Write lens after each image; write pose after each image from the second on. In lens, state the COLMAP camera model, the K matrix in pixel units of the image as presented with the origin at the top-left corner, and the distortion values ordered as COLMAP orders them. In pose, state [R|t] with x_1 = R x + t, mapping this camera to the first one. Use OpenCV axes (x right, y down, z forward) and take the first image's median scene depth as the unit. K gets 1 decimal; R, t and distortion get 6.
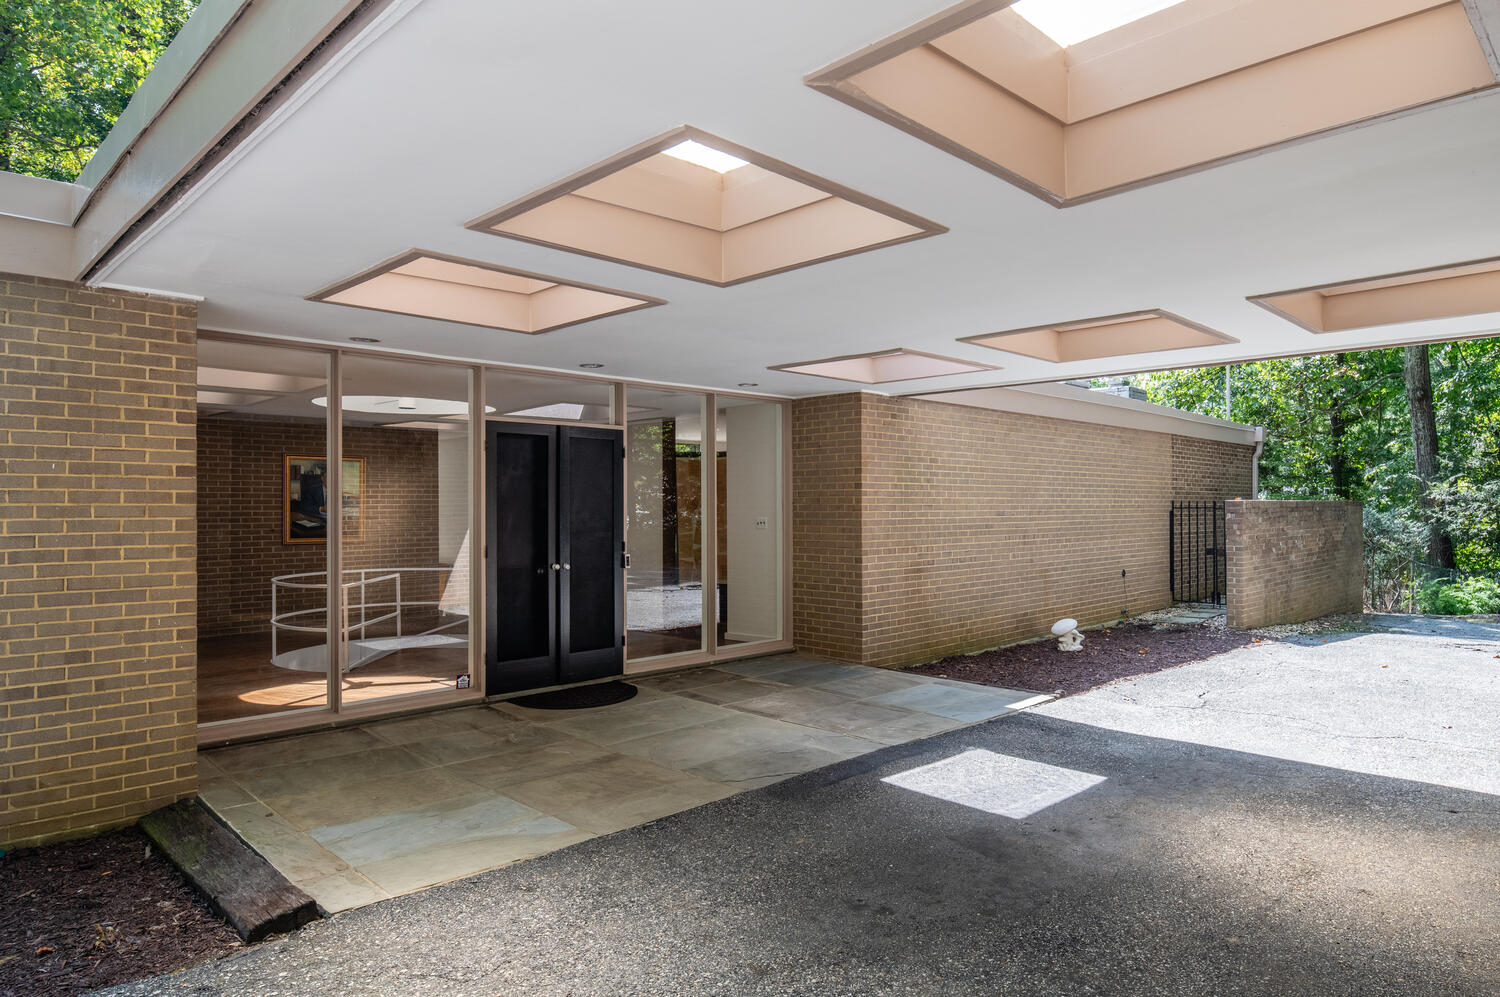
lens RADIAL K [[940.9, 0, 785.6], [0, 940.9, 526.7], [0, 0, 1]] dist [-0.001549, -0.001195]
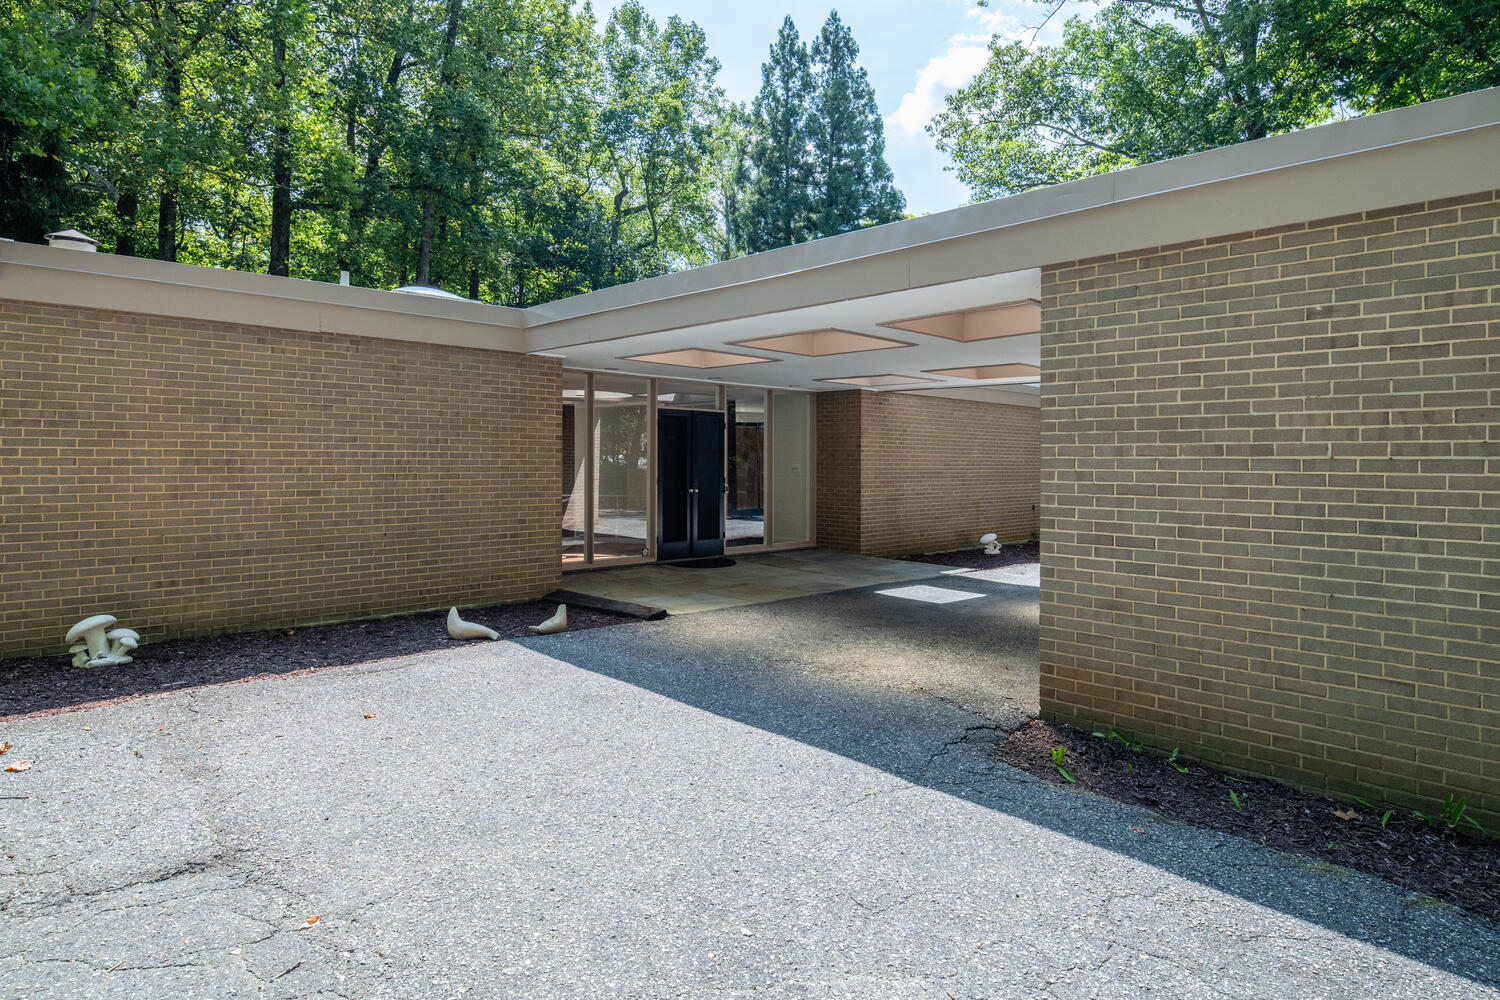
lens RADIAL K [[892.2, 0, 747.2], [0, 892.2, 464.5], [0, 0, 1]] dist [0.002850, -0.009990]
pose [[0.999887, 0.011514, -0.009638, -0.106014], [-0.011674, 0.999794, -0.016629, 0.017277], [0.009445, 0.016739, 0.999815, -0.578383]]
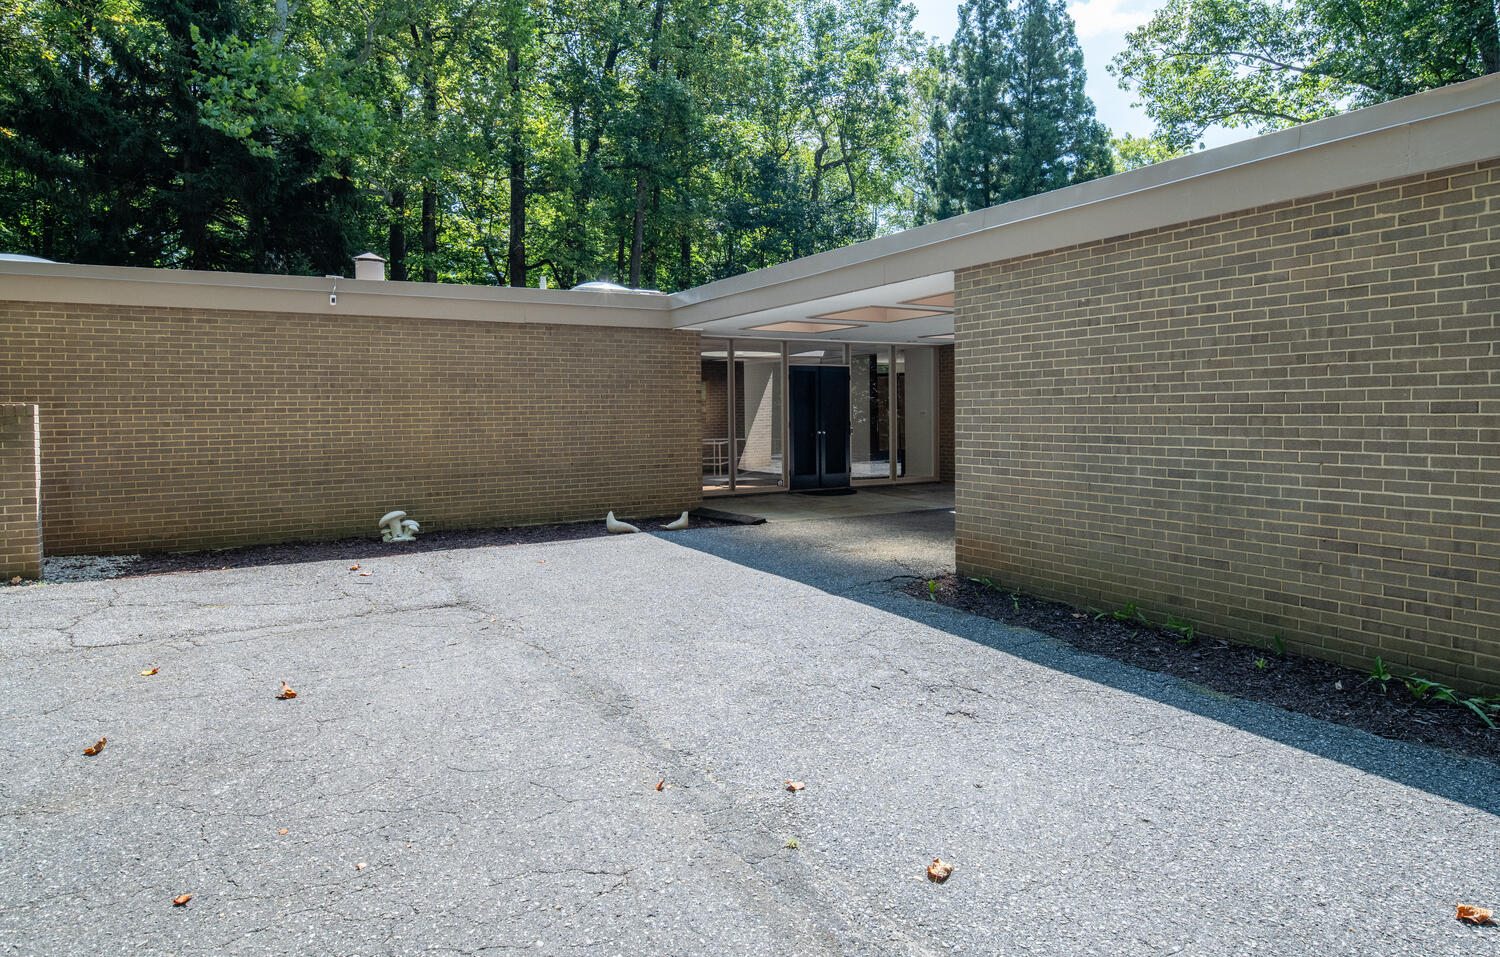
lens RADIAL K [[919.8, 0, 751.7], [0, 919.8, 431.8], [0, 0, 1]] dist [0.001046, -0.000899]
pose [[0.967877, -0.001303, -0.251420, 0.114151], [0.002224, 0.999992, 0.003381, 0.028544], [0.251414, -0.003831, 0.967872, -0.906226]]
